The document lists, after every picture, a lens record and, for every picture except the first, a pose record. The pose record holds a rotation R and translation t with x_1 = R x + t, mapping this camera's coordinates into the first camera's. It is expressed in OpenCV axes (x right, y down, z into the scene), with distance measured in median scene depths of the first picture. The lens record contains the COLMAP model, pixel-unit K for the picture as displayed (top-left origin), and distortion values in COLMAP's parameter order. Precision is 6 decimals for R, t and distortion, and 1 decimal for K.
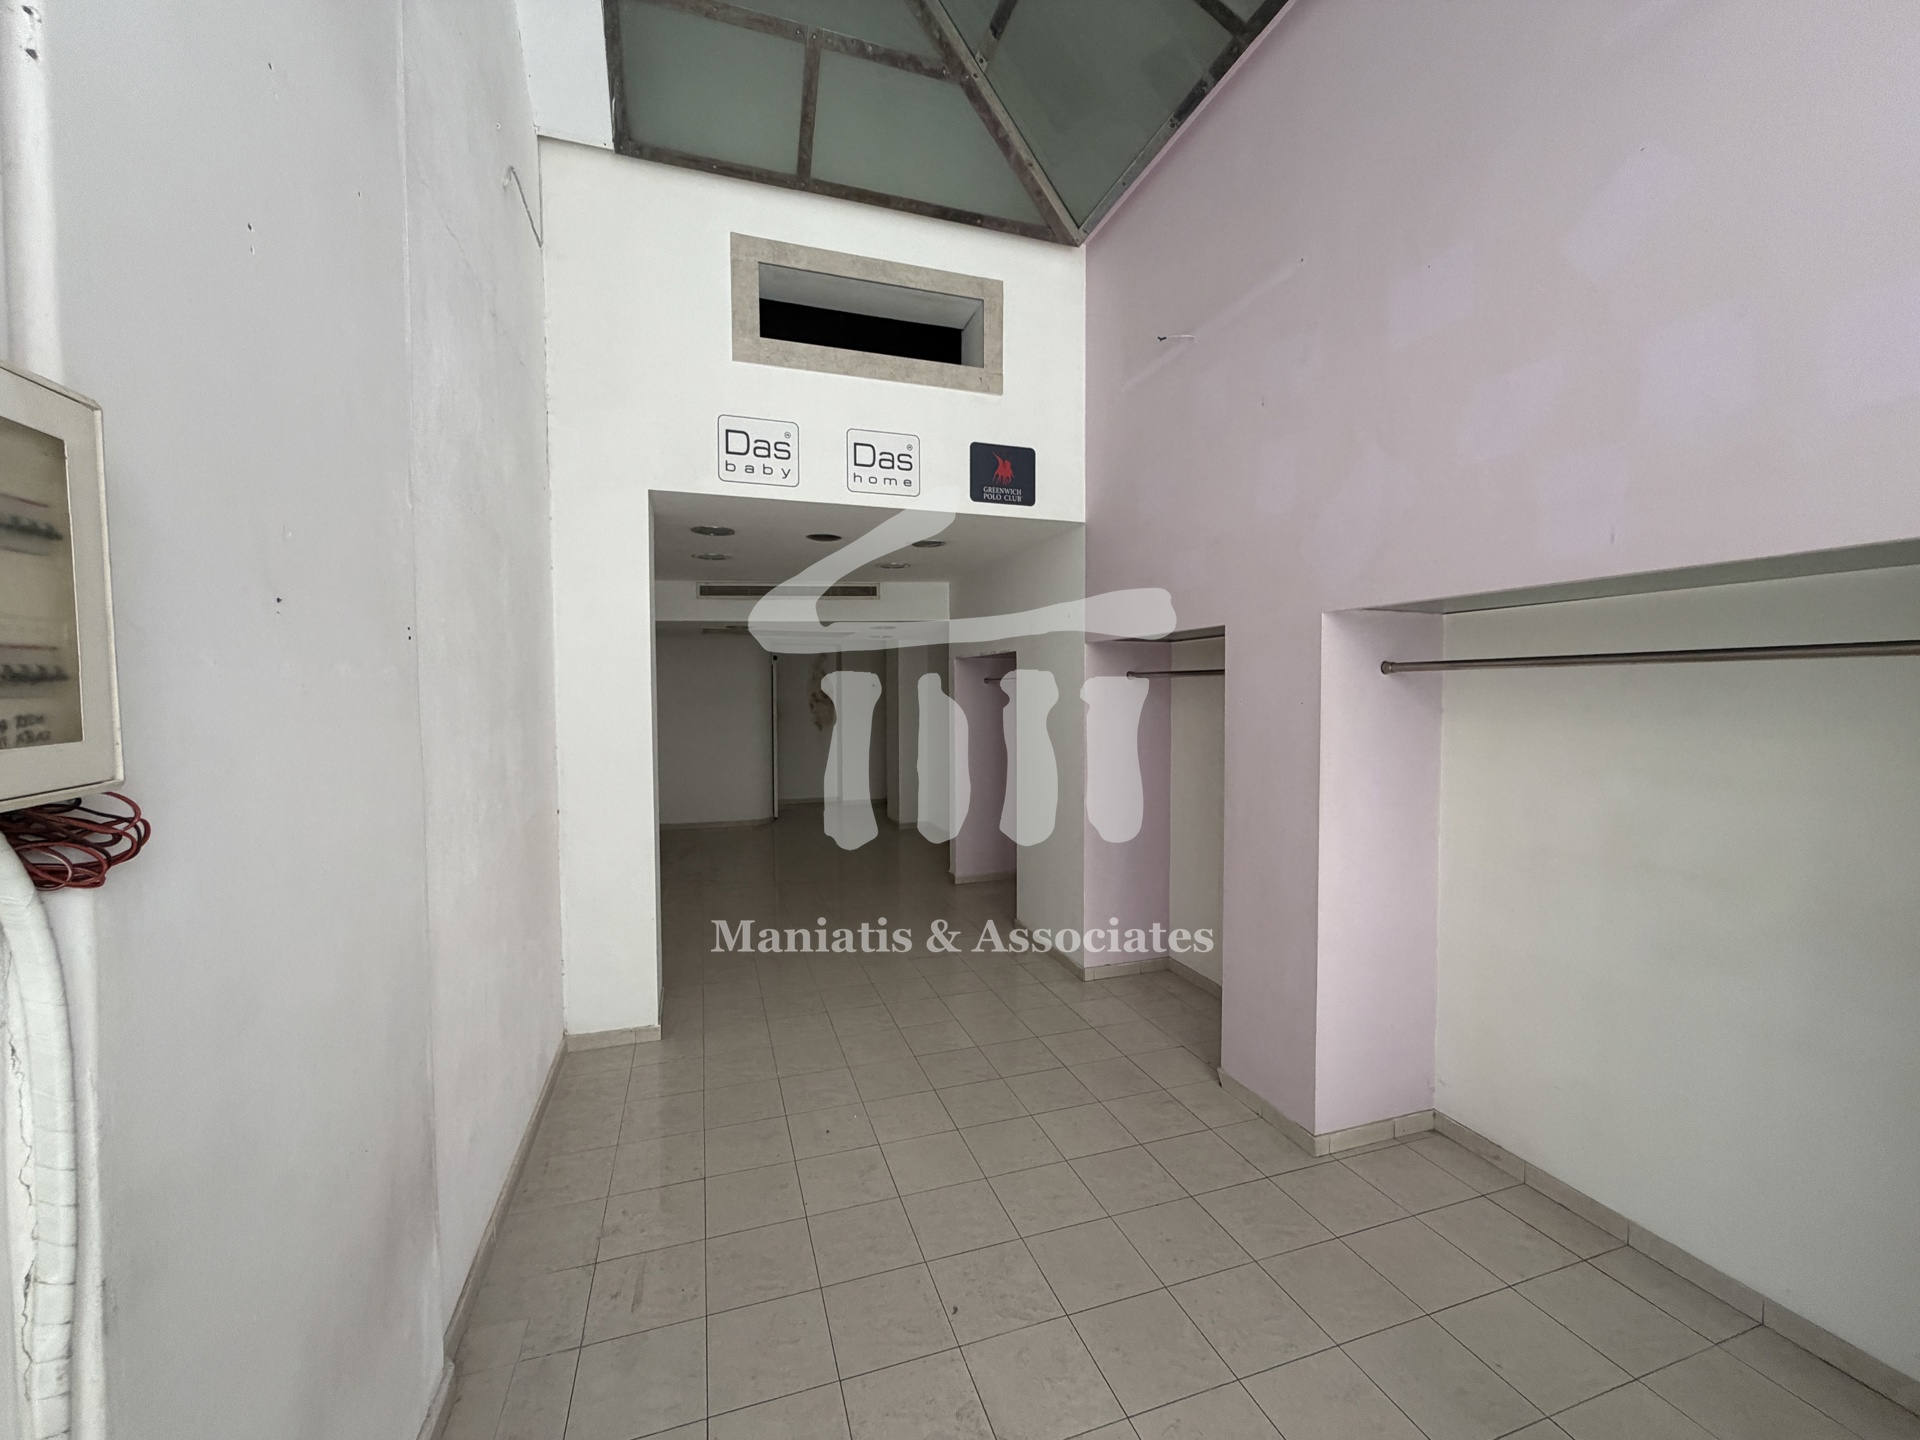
lens RADIAL K [[763.1, 0, 954.0], [0, 763.1, 720.7], [0, 0, 1]] dist [-0.001178, 0.000179]
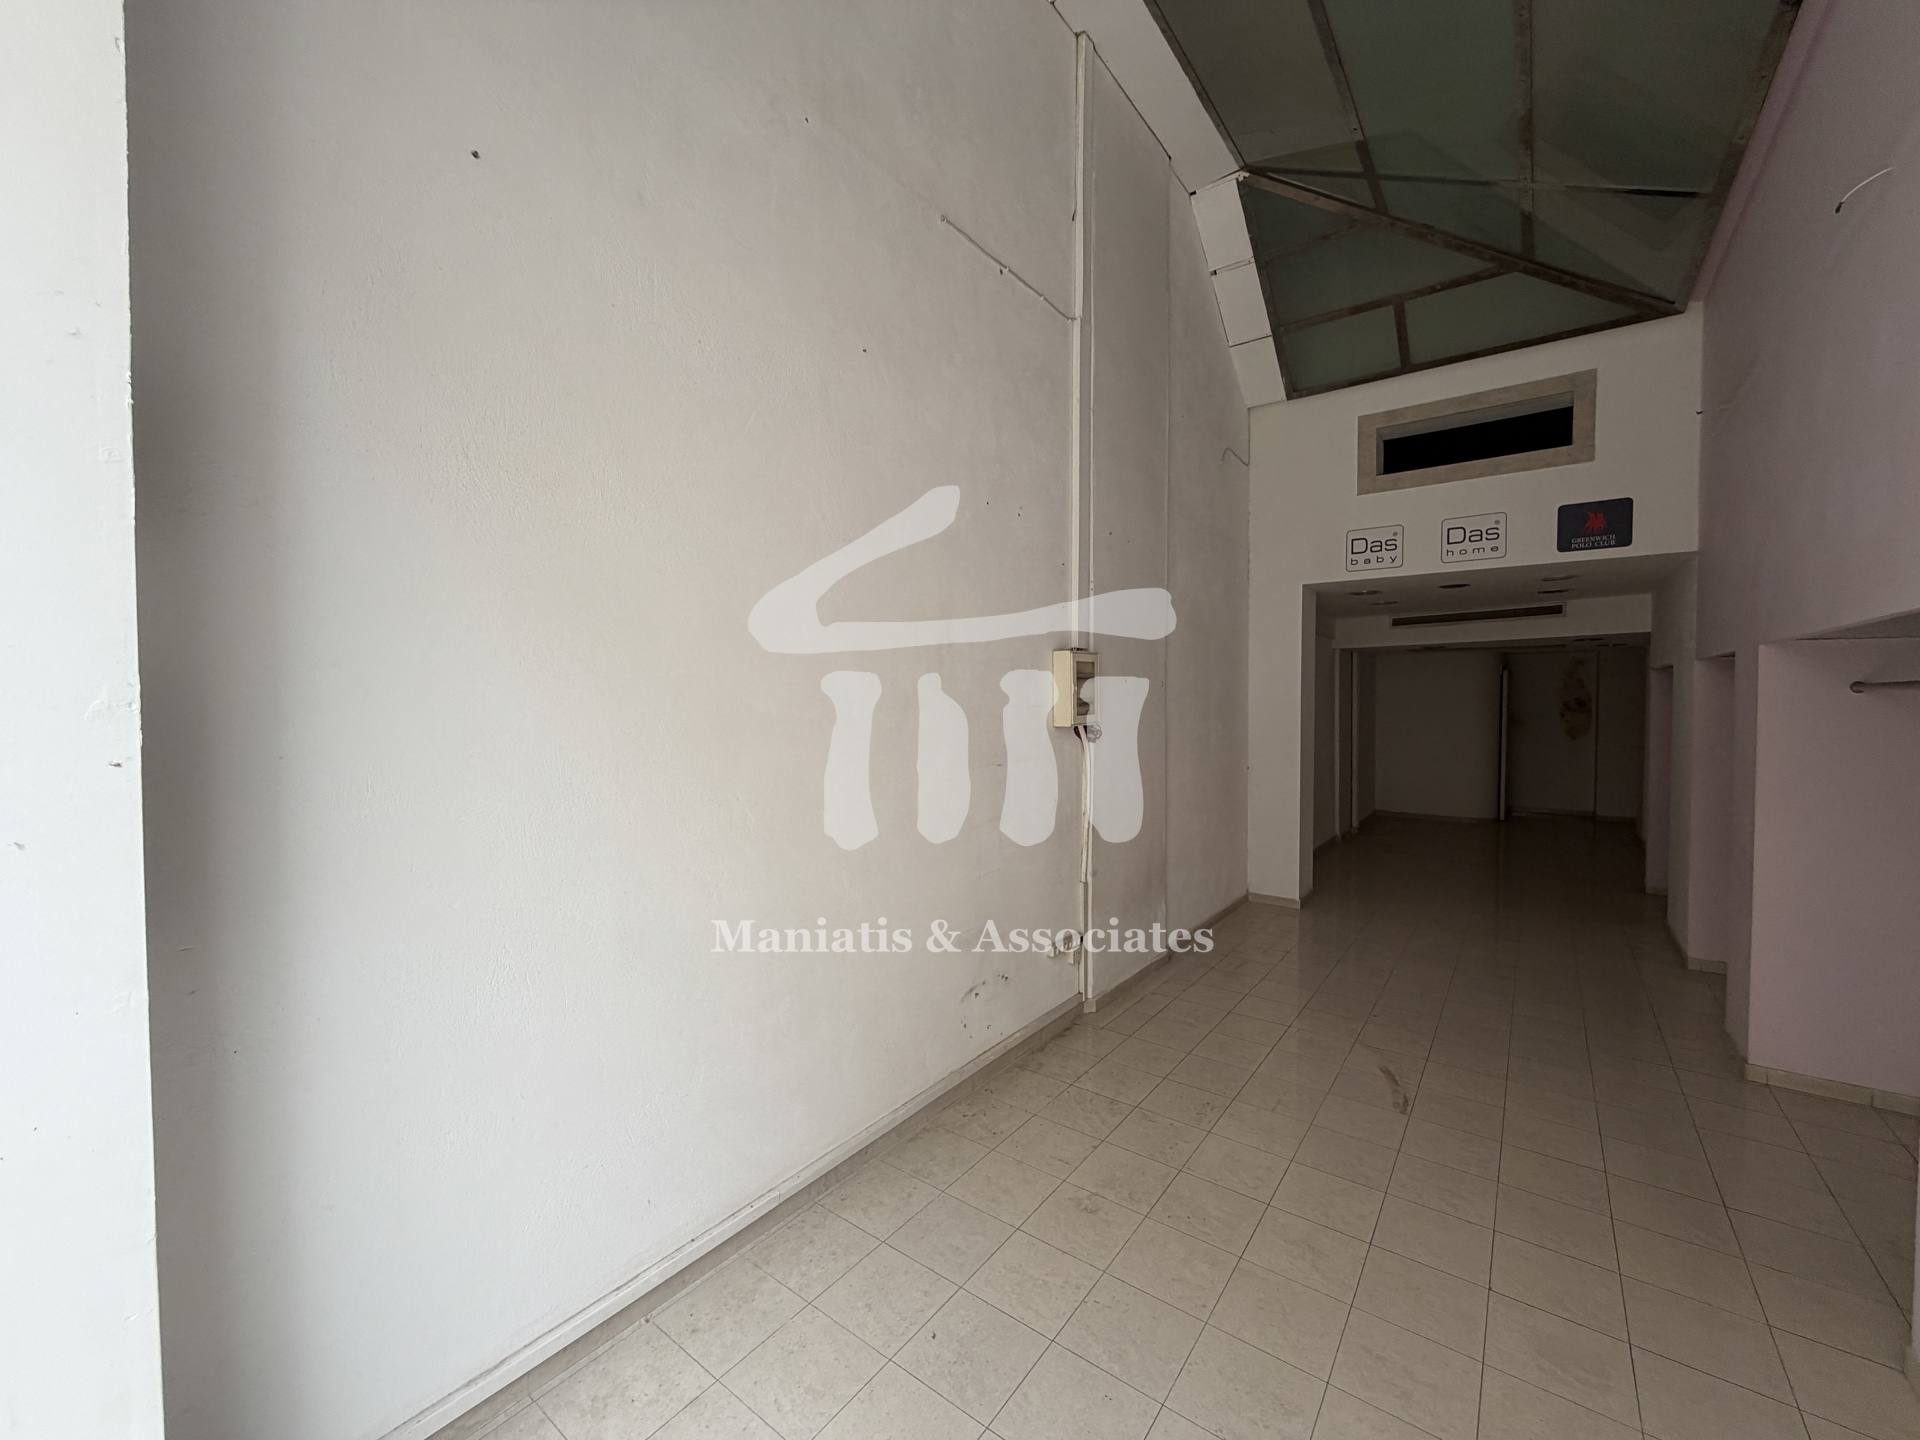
lens RADIAL K [[763.1, 0, 954.0], [0, 763.1, 720.7], [0, 0, 1]] dist [-0.001178, 0.000179]
pose [[0.561950, 0.026137, -0.826758, 0.561860], [-0.031788, 0.999445, 0.009991, 0.009718], [0.826560, 0.020666, 0.562469, -0.580964]]
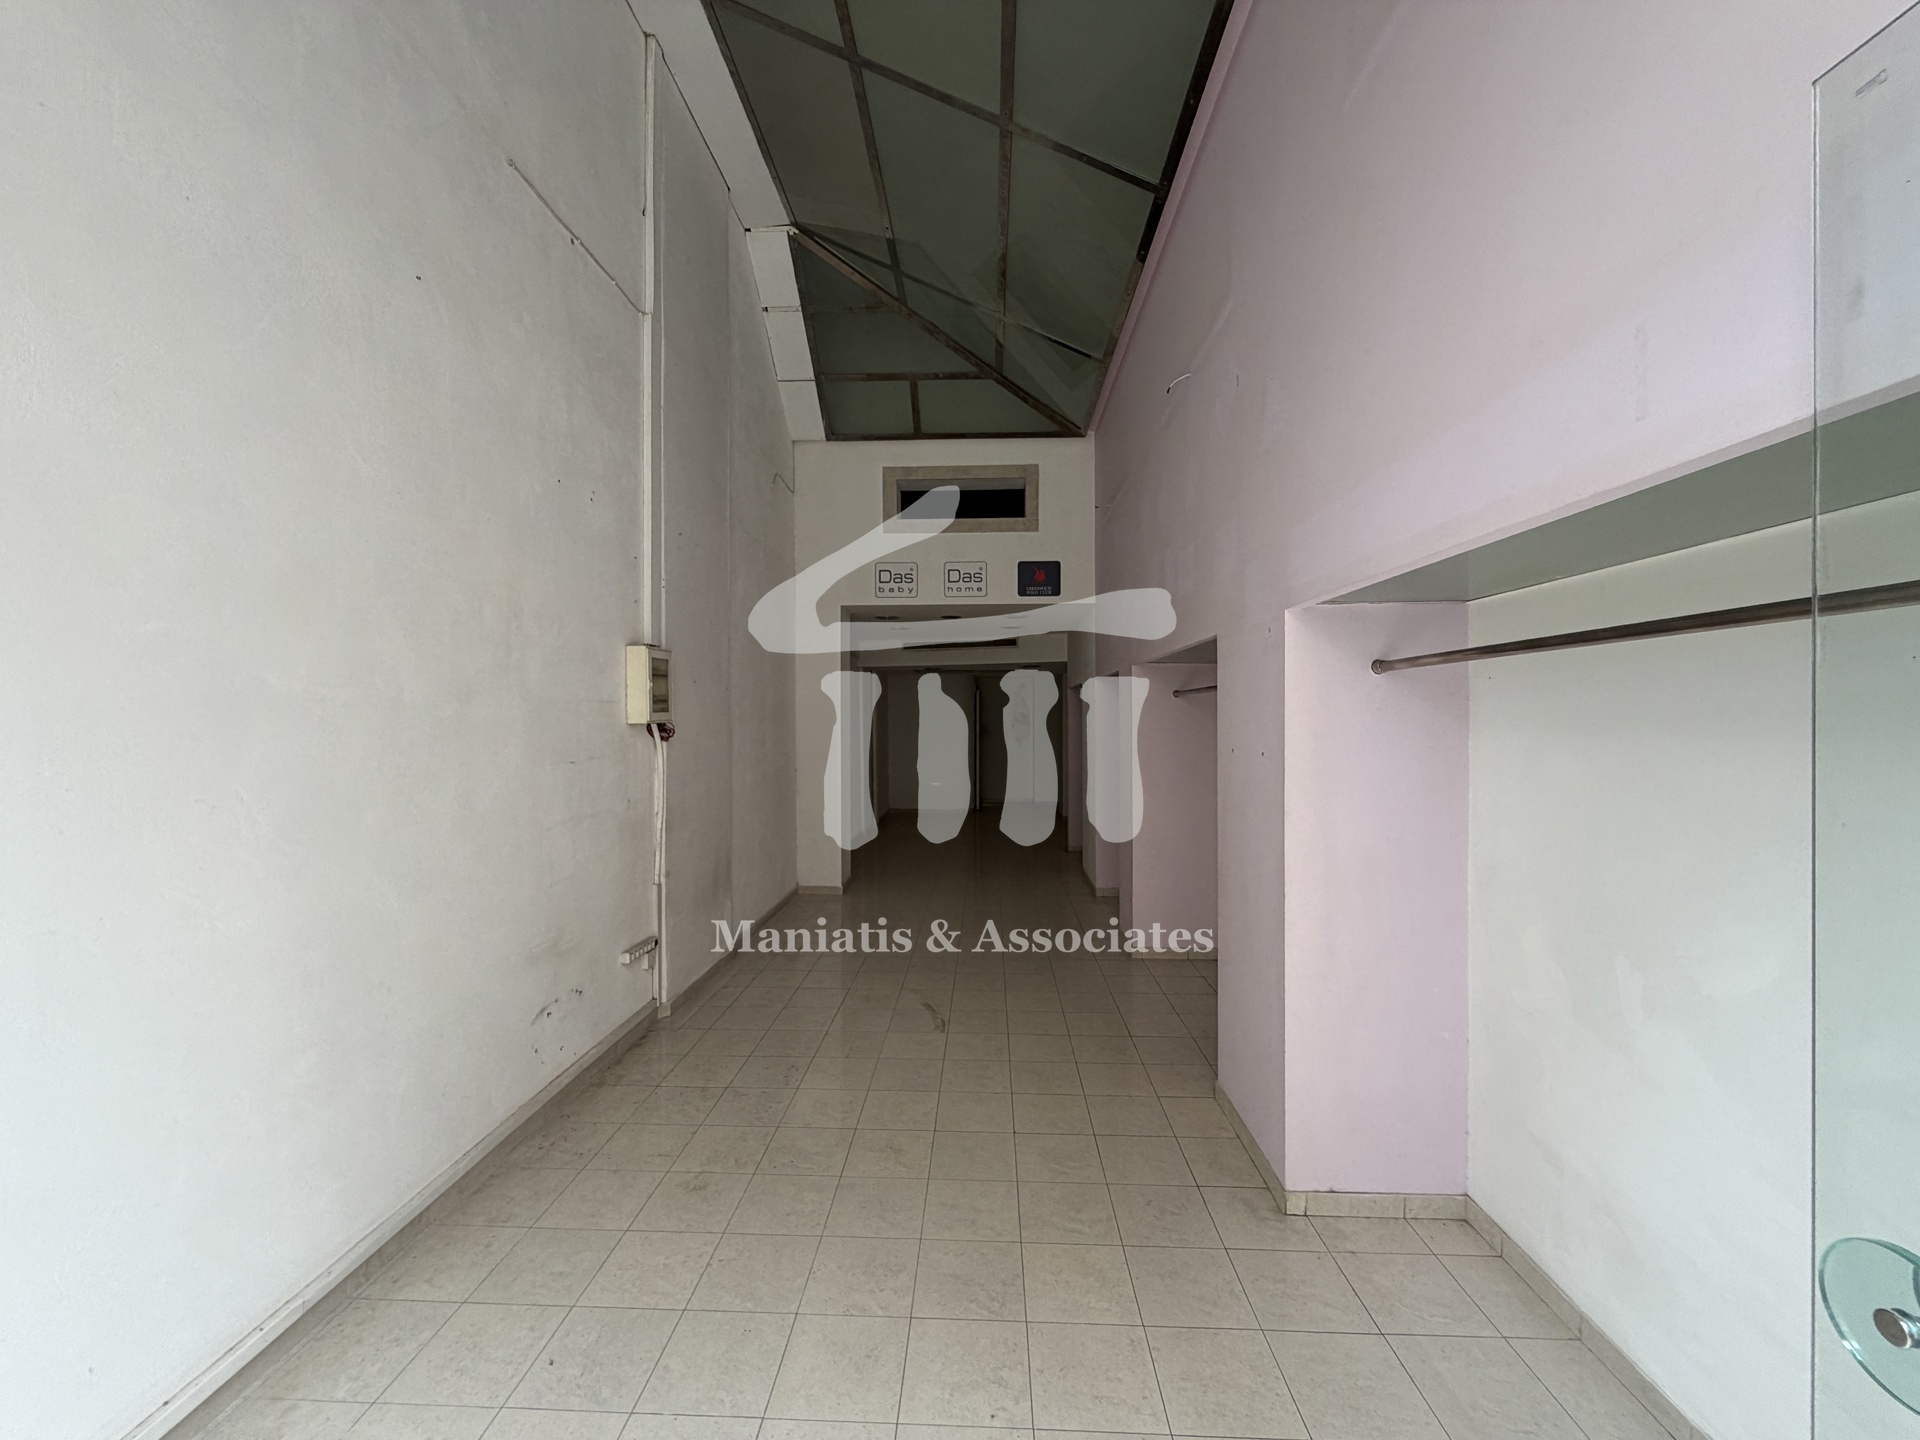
lens RADIAL K [[763.1, 0, 954.0], [0, 763.1, 720.7], [0, 0, 1]] dist [-0.001178, 0.000179]
pose [[0.933625, 0.002128, -0.358247, 0.540576], [-0.014680, 0.999370, -0.032321, 0.045777], [0.357952, 0.035434, 0.933067, -0.666676]]
